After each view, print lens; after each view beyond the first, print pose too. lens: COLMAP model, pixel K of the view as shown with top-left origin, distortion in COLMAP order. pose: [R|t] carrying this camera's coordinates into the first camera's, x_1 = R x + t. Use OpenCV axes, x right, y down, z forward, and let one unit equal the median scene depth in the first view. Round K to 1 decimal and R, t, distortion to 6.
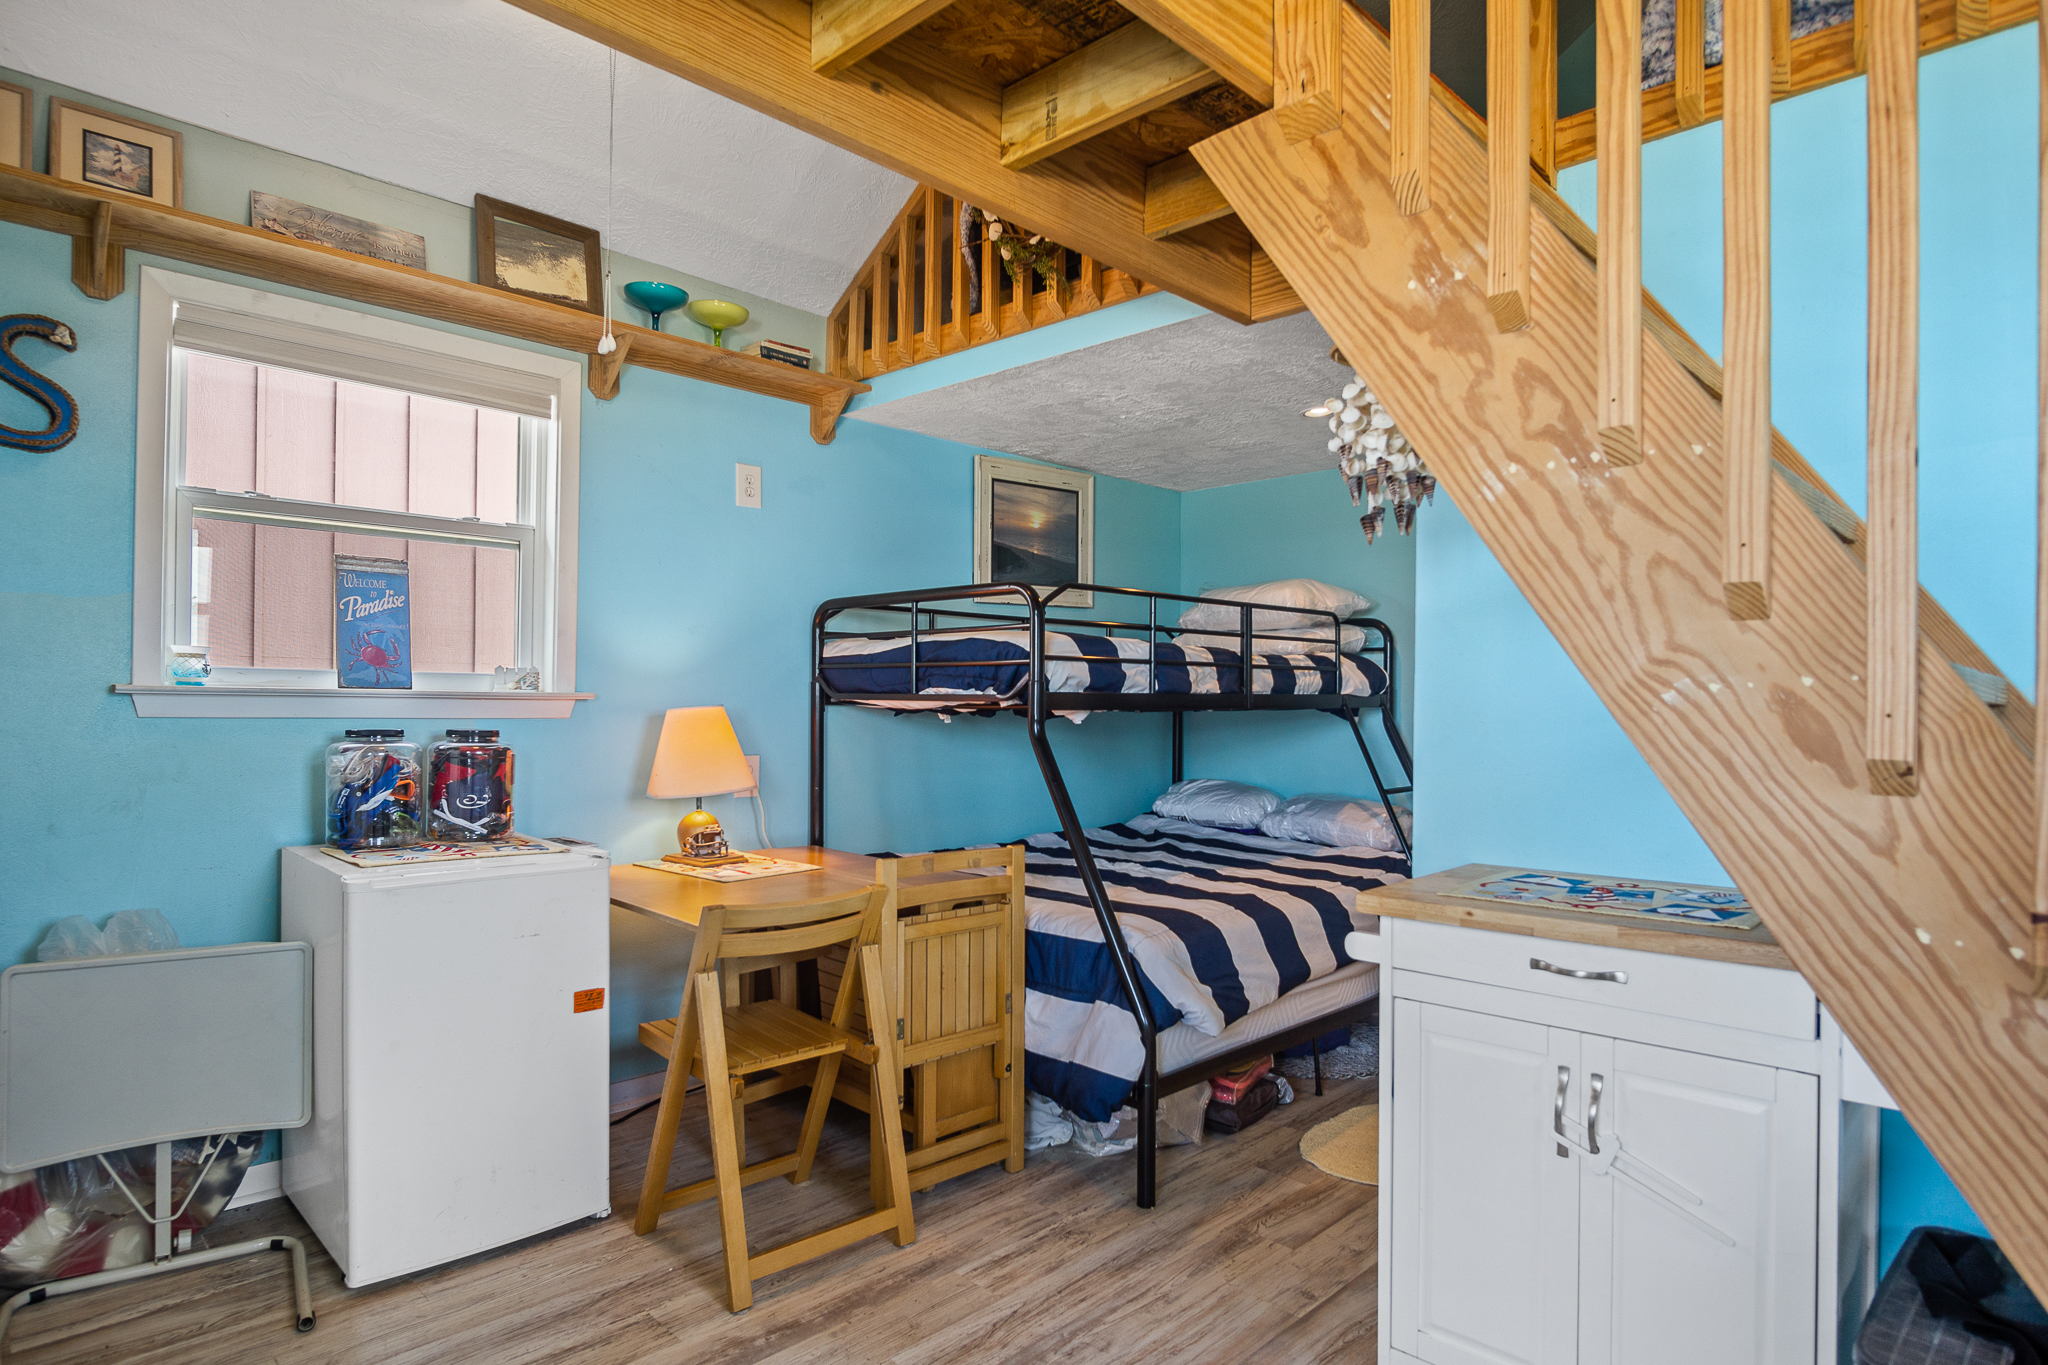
lens RADIAL K [[1119.0, 0, 1033.5], [0, 1119.0, 699.5], [0, 0, 1]] dist [-0.032038, 0.007310]
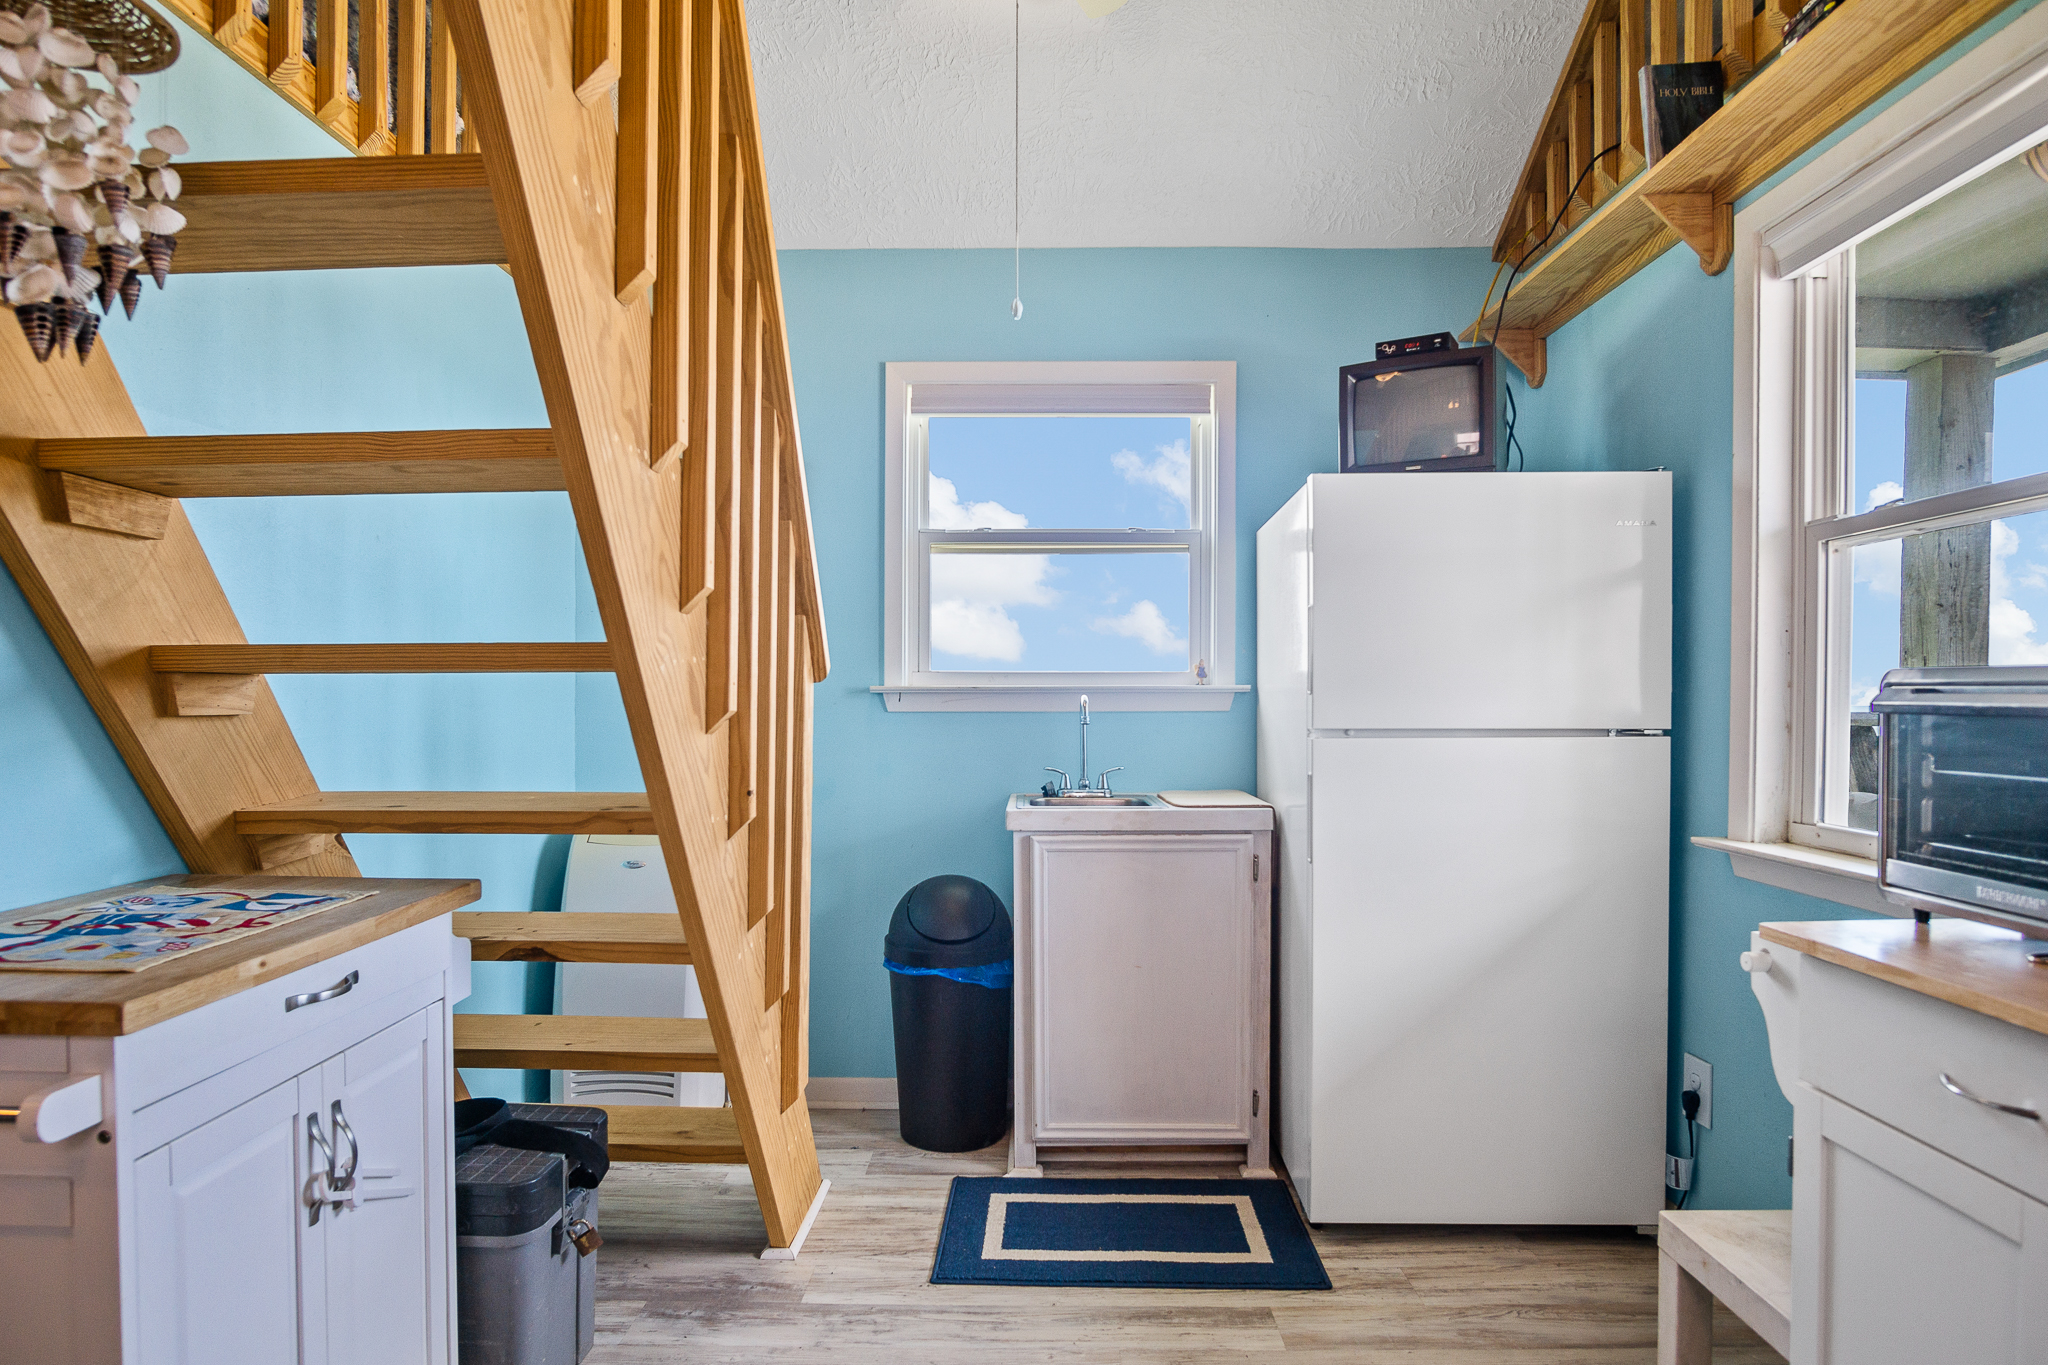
lens RADIAL K [[1119.0, 0, 1015.7], [0, 1119.0, 717.8], [0, 0, 1]] dist [-0.032038, 0.007310]
pose [[-0.686166, -0.024483, 0.727032, -0.286913], [-0.014673, 0.999696, 0.019816, 0.010500], [-0.727297, 0.002929, -0.686317, 0.740249]]
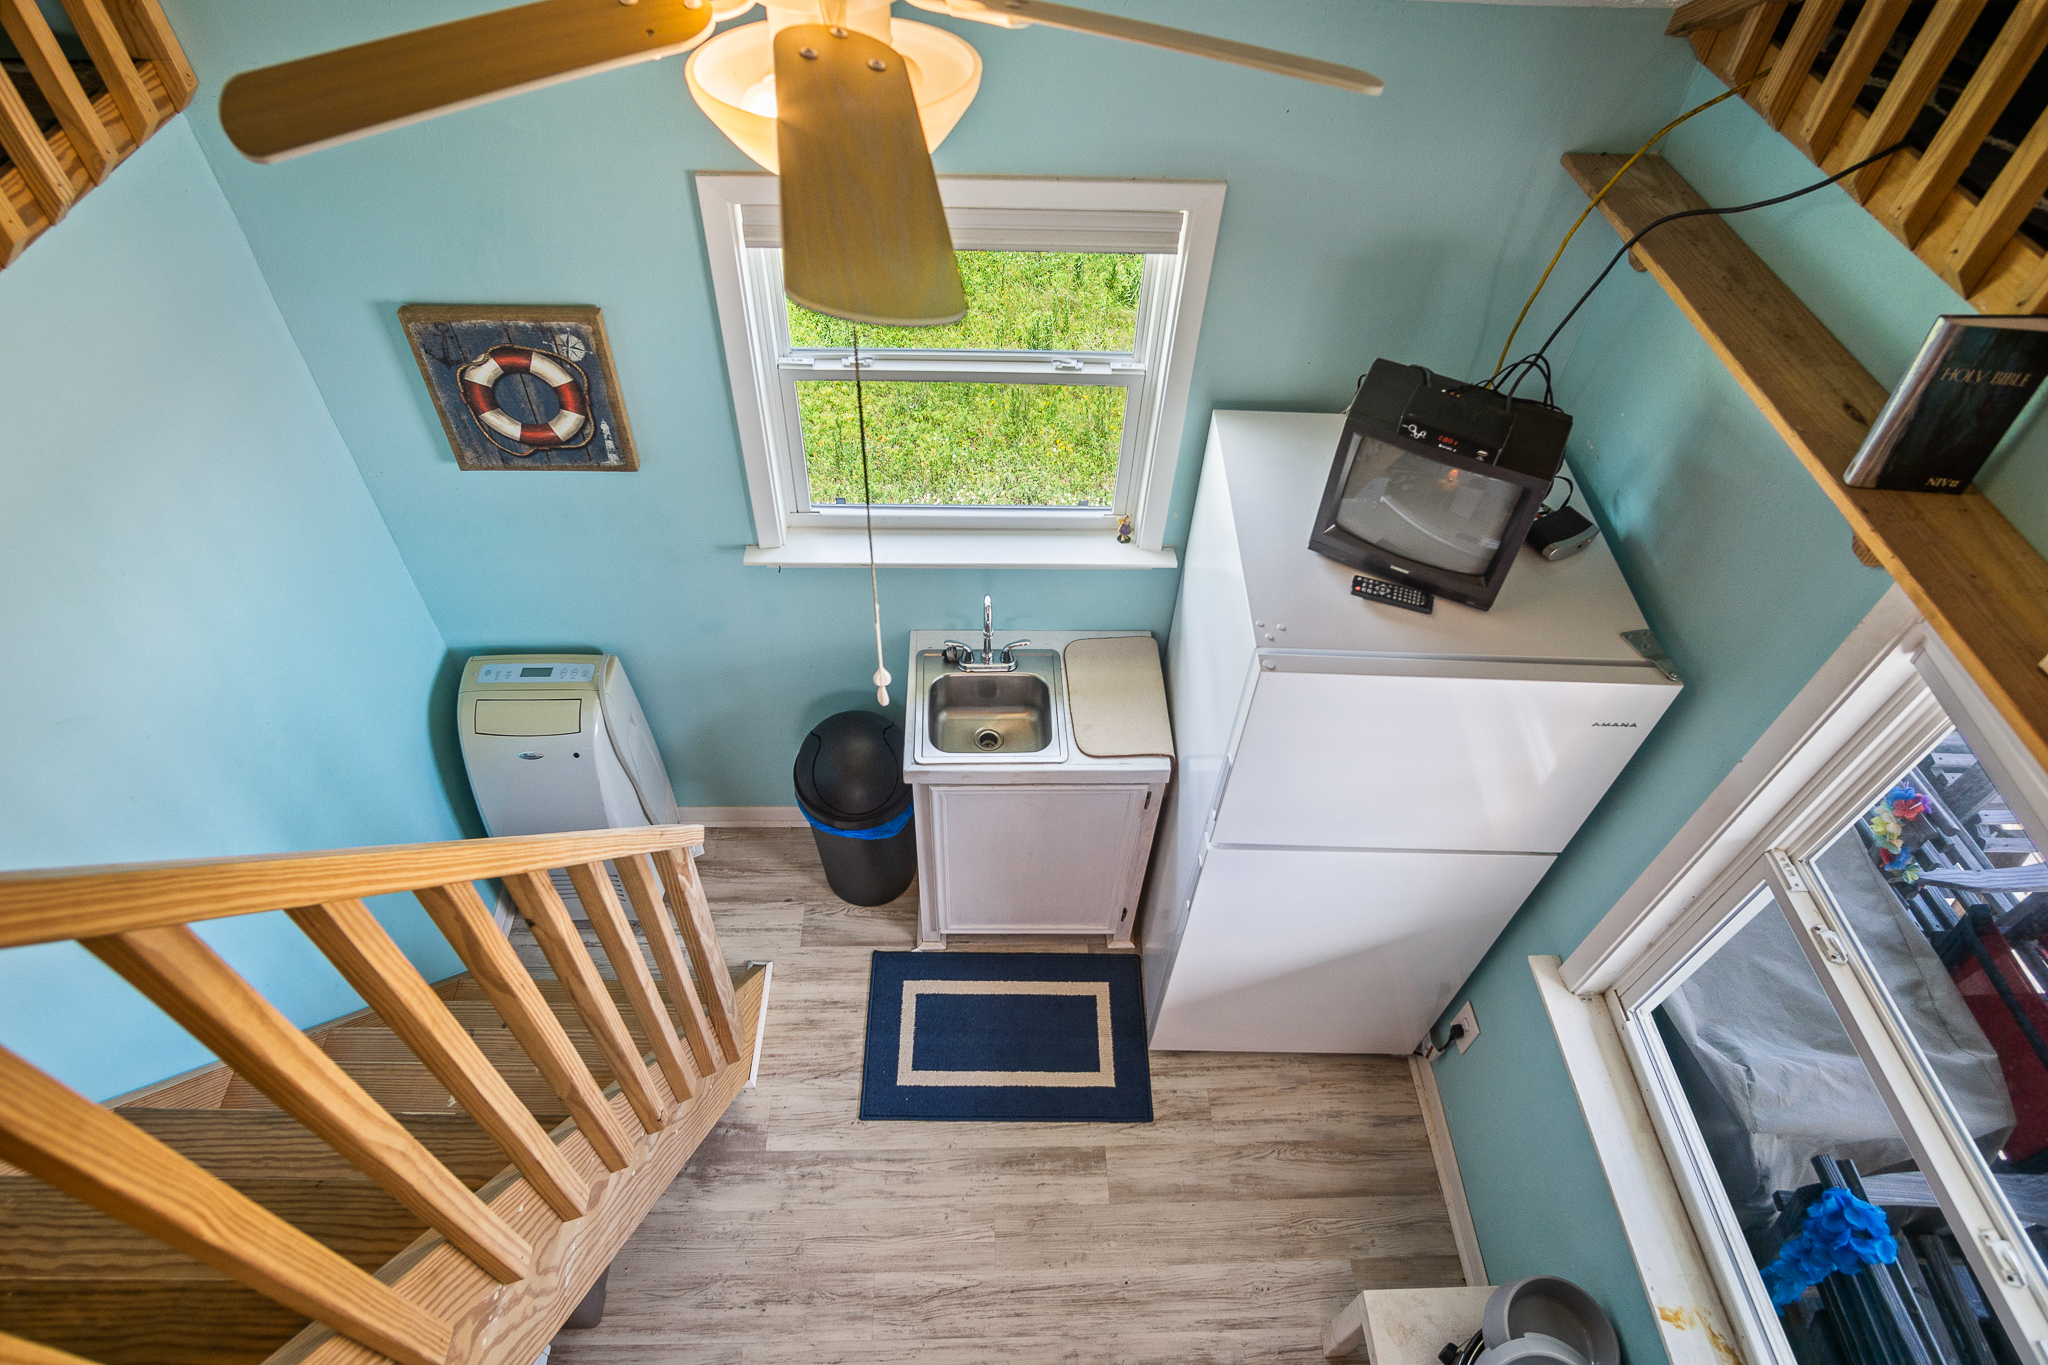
lens RADIAL K [[1119.0, 0, 1011.4], [0, 1119.0, 667.6], [0, 0, 1]] dist [-0.032038, 0.007310]
pose [[-0.717400, -0.546799, 0.431680, 0.006650], [-0.044718, 0.654507, 0.754732, -0.711878], [-0.695225, 0.522141, -0.493995, 0.425759]]
